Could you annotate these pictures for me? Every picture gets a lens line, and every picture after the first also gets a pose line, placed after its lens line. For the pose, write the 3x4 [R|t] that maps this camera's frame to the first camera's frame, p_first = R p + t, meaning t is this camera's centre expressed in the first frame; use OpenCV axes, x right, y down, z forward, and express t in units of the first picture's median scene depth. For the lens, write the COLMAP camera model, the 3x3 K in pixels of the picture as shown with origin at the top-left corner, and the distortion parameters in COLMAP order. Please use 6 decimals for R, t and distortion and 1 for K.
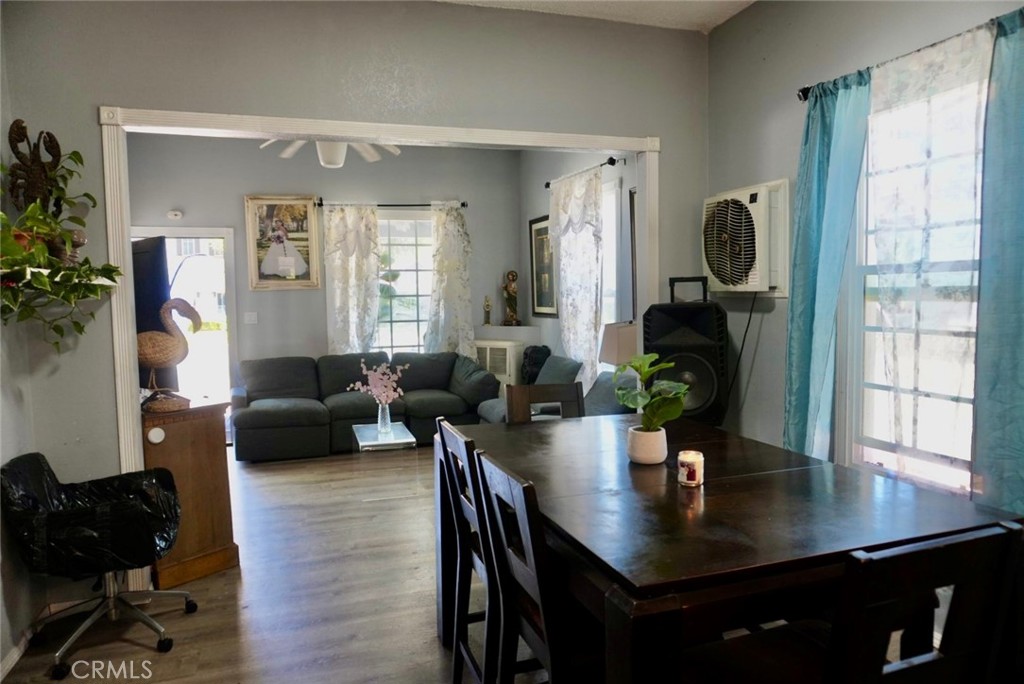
lens RADIAL K [[692.4, 0, 512.0], [0, 692.4, 342.0], [0, 0, 1]] dist [-0.020453, 0.001545]
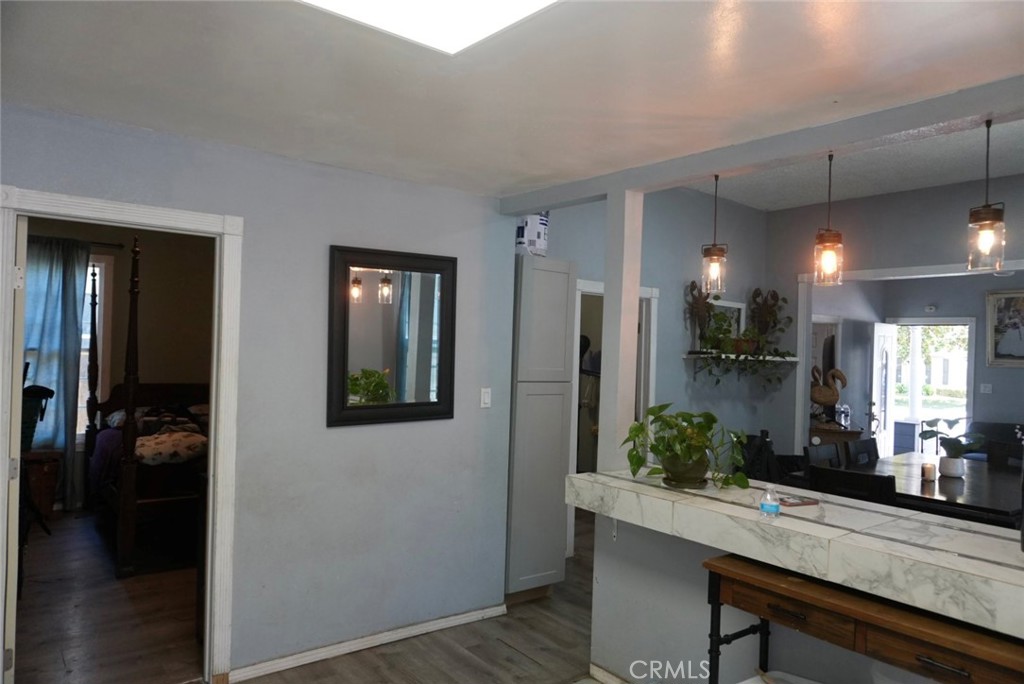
lens RADIAL K [[692.4, 0, 512.0], [0, 692.4, 342.0], [0, 0, 1]] dist [-0.020453, 0.001545]
pose [[0.341243, 0.017312, -0.939816, 0.497573], [-0.104534, 0.994327, -0.019639, -0.004800], [0.934144, 0.104944, 0.341117, -0.231167]]
